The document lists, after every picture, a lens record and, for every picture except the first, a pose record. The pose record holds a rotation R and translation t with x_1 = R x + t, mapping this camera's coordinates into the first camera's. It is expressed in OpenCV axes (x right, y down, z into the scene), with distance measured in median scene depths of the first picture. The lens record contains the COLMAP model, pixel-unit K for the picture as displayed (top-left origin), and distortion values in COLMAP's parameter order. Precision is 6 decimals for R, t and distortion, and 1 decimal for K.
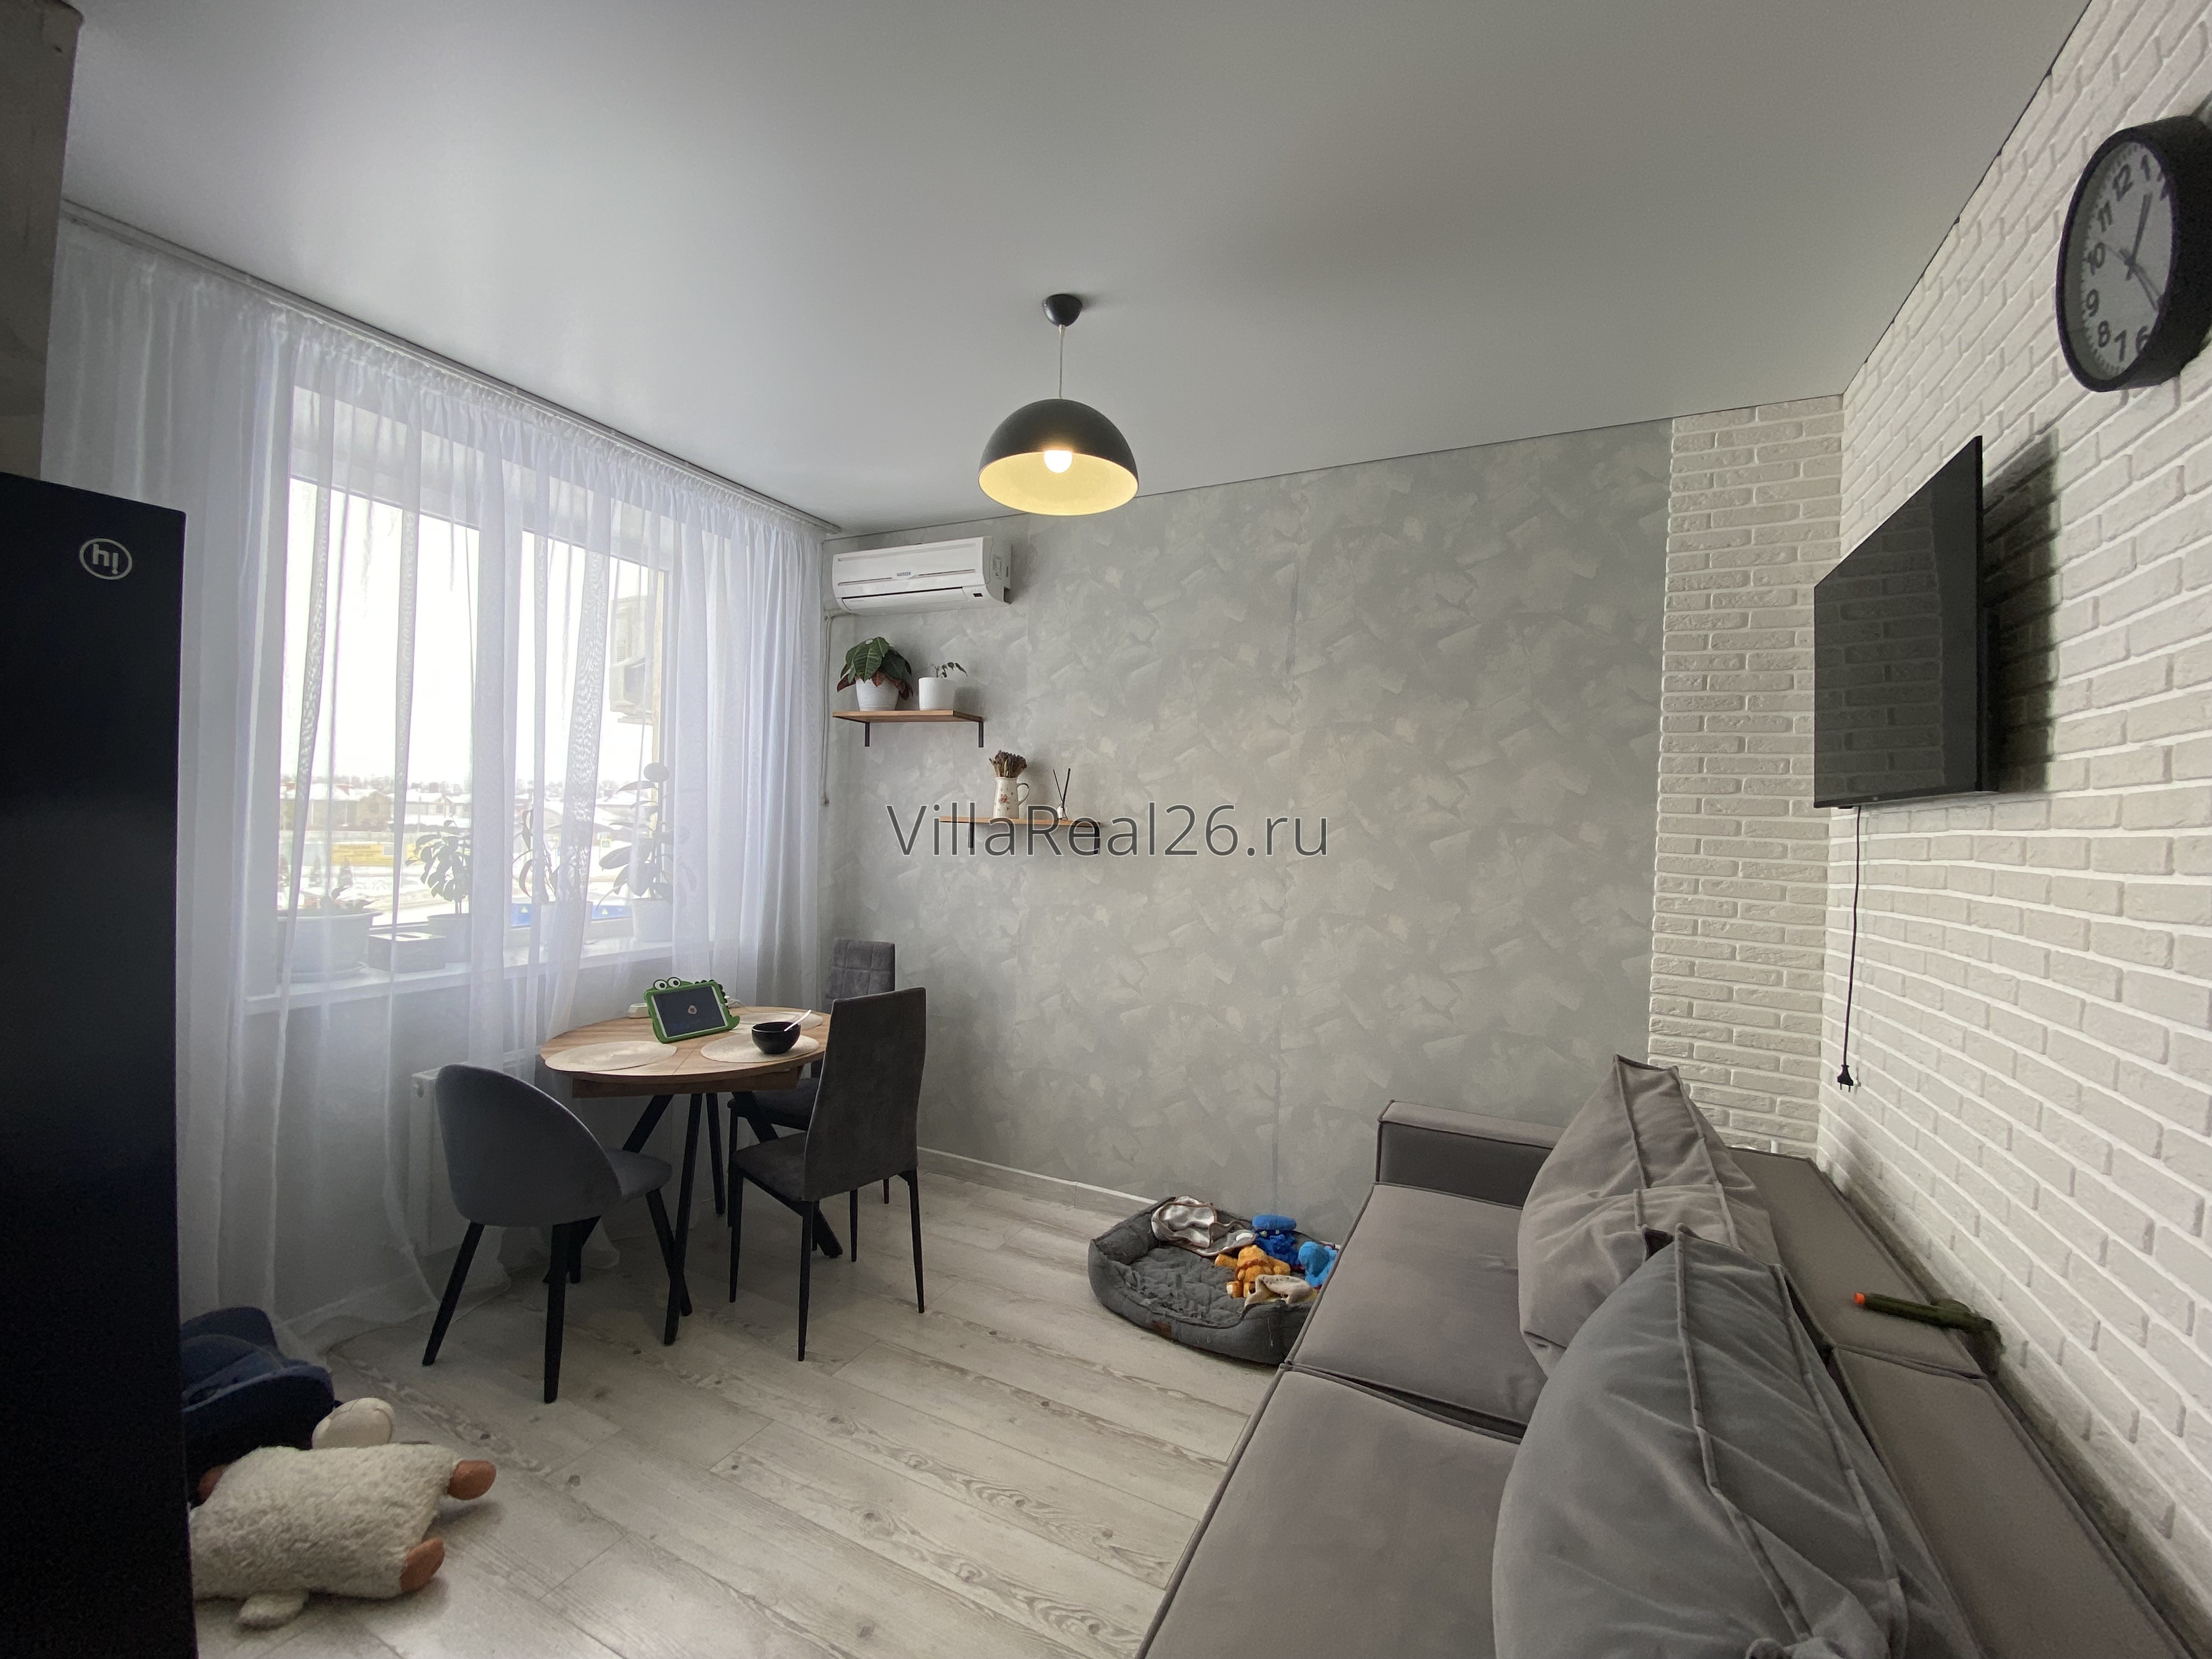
lens RADIAL K [[892.1, 0, 1106.0], [0, 892.1, 829.5], [0, 0, 1]] dist [0.046836, -0.035760]
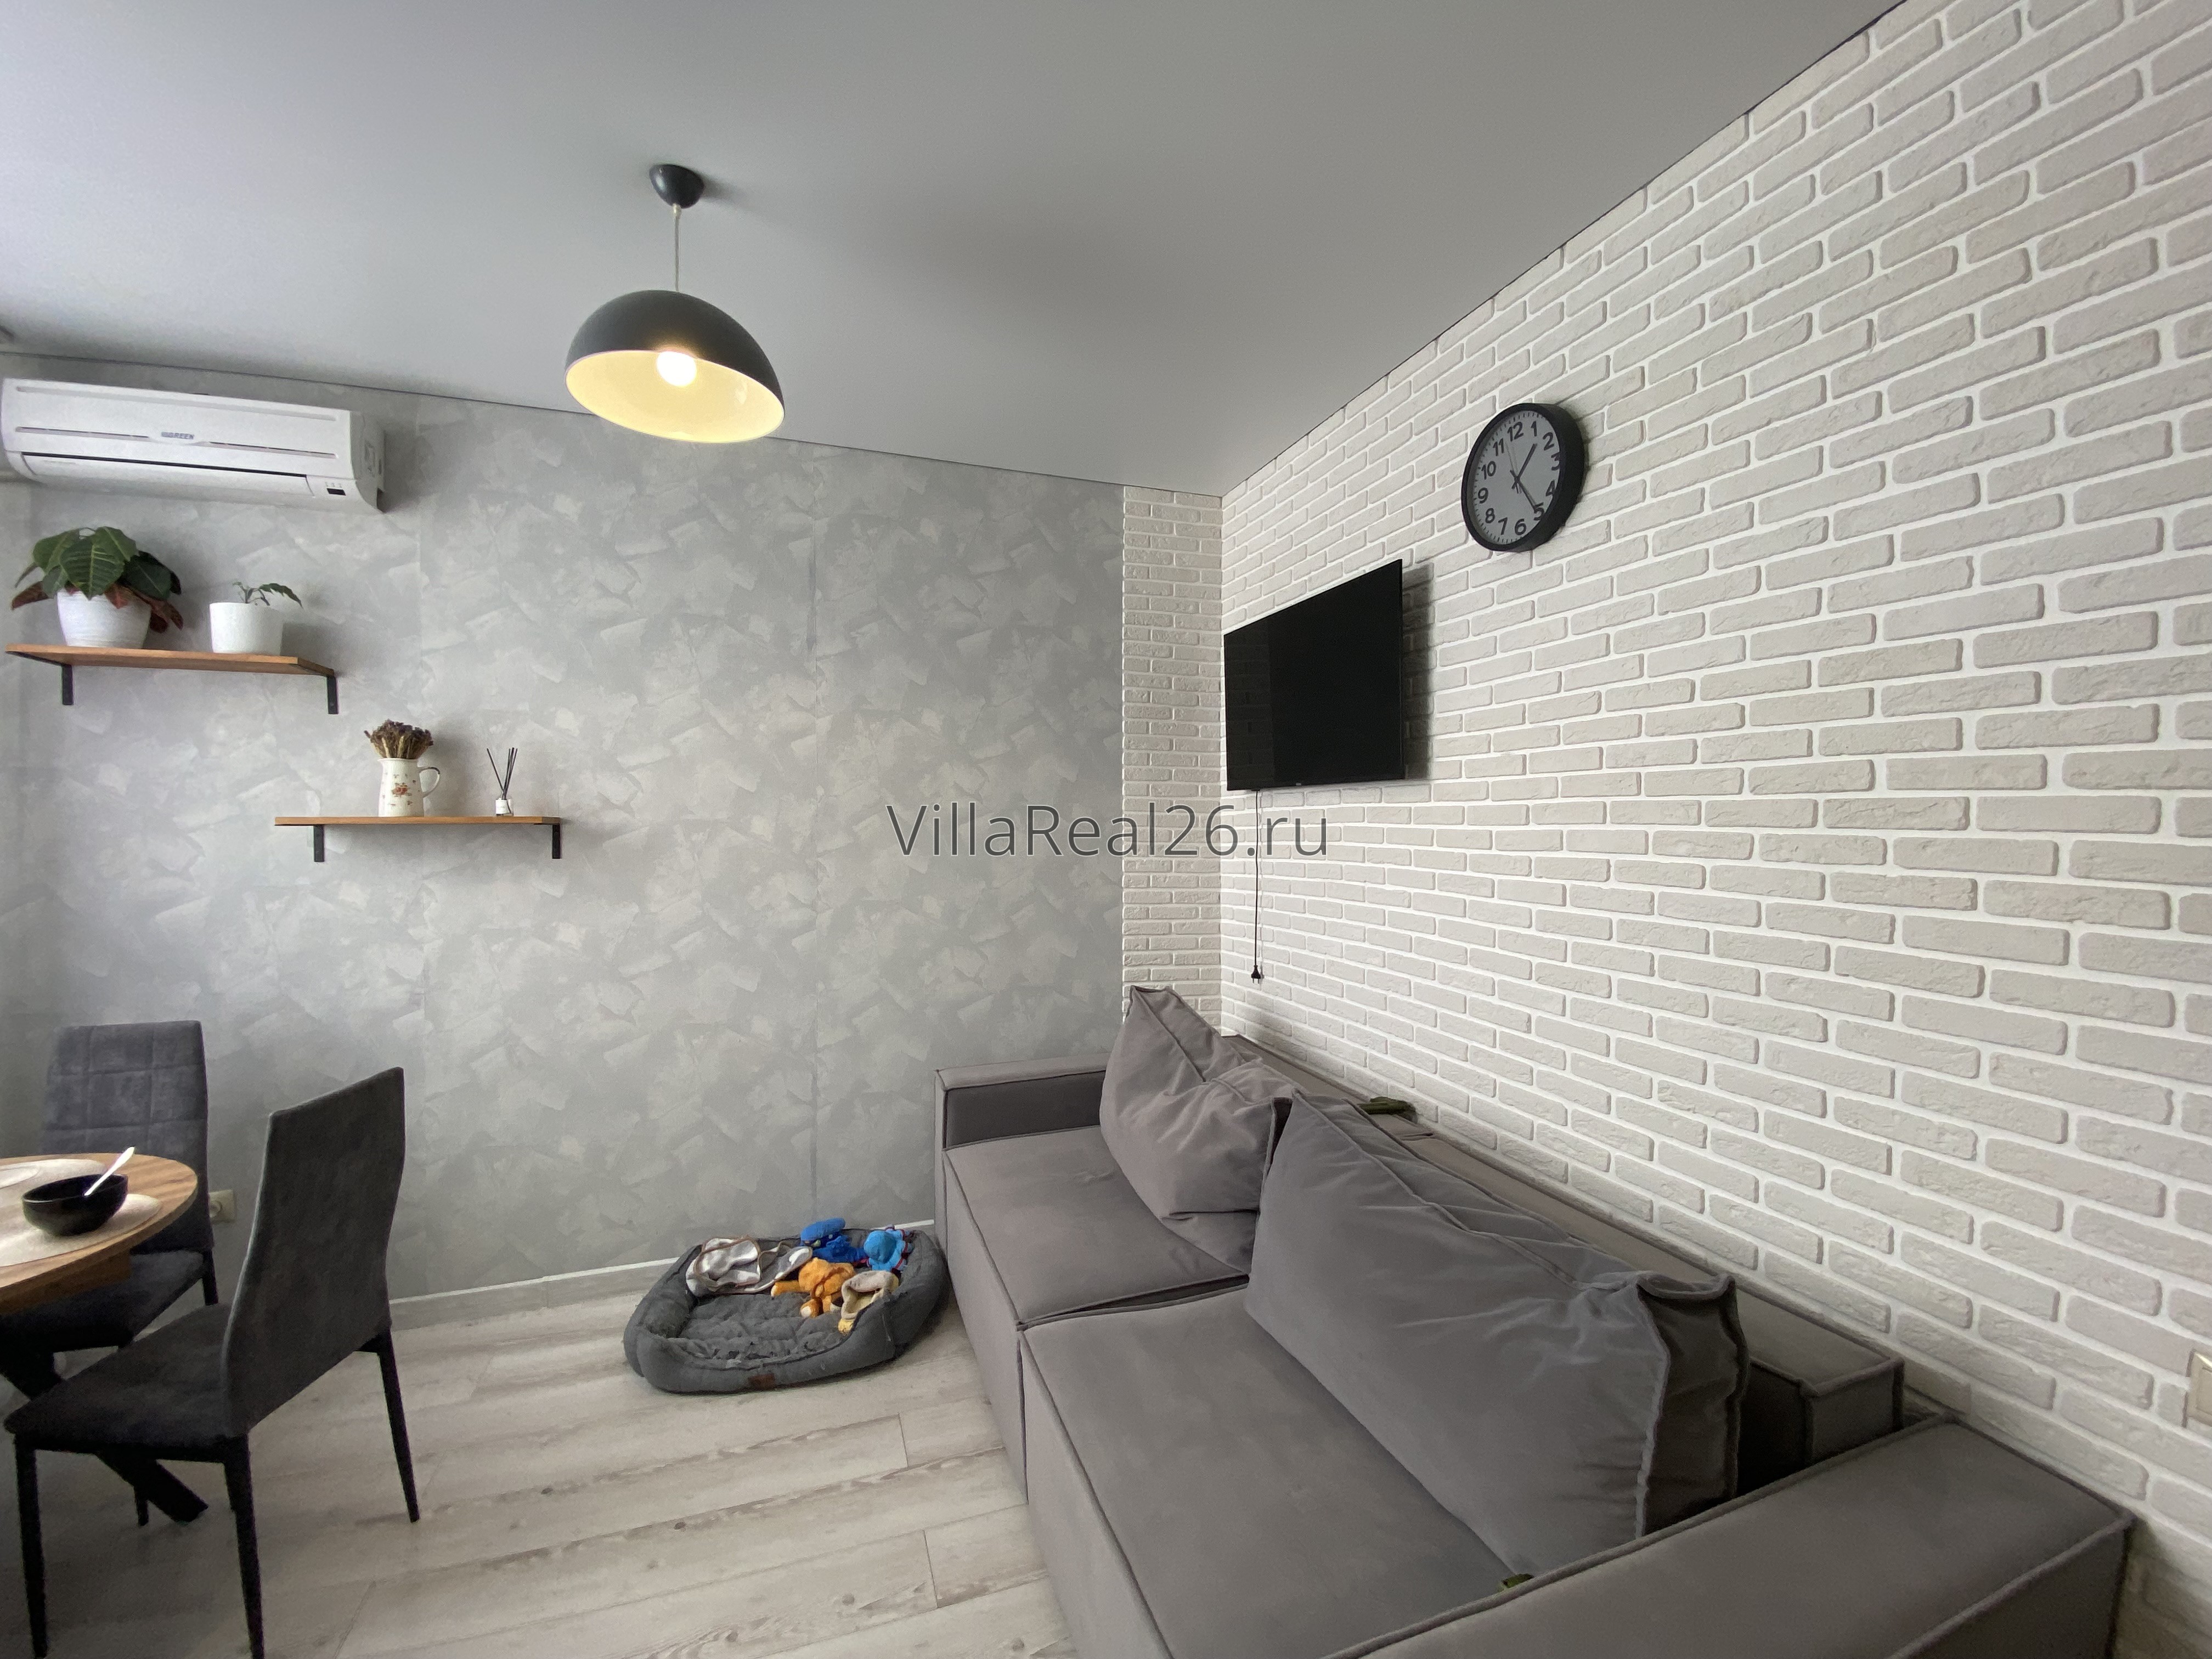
lens RADIAL K [[892.1, 0, 1106.0], [0, 892.1, 829.5], [0, 0, 1]] dist [0.046836, -0.035760]
pose [[0.702337, -0.043276, 0.710528, -0.262837], [0.030433, 0.999063, 0.030768, -0.008532], [-0.711194, 0.000014, 0.702996, 0.108687]]
